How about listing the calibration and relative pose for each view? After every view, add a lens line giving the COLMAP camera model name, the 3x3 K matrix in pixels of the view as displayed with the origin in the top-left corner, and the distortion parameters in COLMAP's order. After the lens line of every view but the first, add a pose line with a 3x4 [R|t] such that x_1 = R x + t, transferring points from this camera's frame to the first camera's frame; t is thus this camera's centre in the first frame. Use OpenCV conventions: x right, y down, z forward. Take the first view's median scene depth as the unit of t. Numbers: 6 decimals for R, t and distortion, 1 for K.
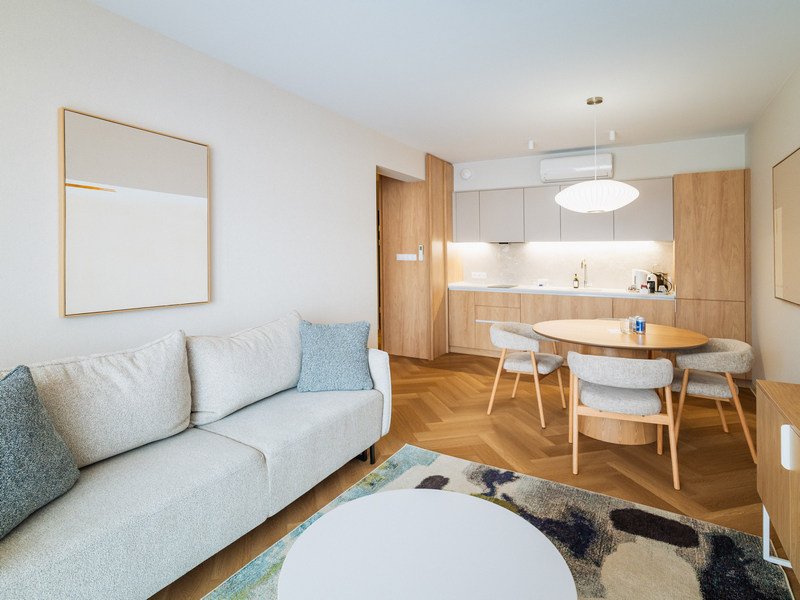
lens RADIAL K [[448.0, 0, 392.7], [0, 448.0, 248.7], [0, 0, 1]] dist [-0.000319, -0.000628]
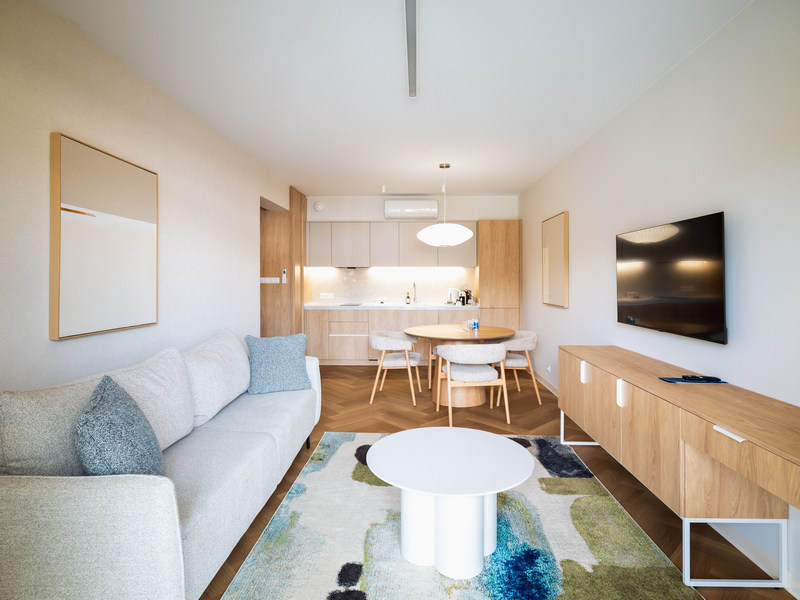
lens RADIAL K [[448.0, 0, 399.2], [0, 448.0, 273.0], [0, 0, 1]] dist [-0.000319, -0.000628]
pose [[0.882159, 0.001171, 0.470951, -0.267243], [-0.001715, 0.999998, 0.000726, 0.000283], [-0.470949, -0.001448, 0.882159, -0.128366]]
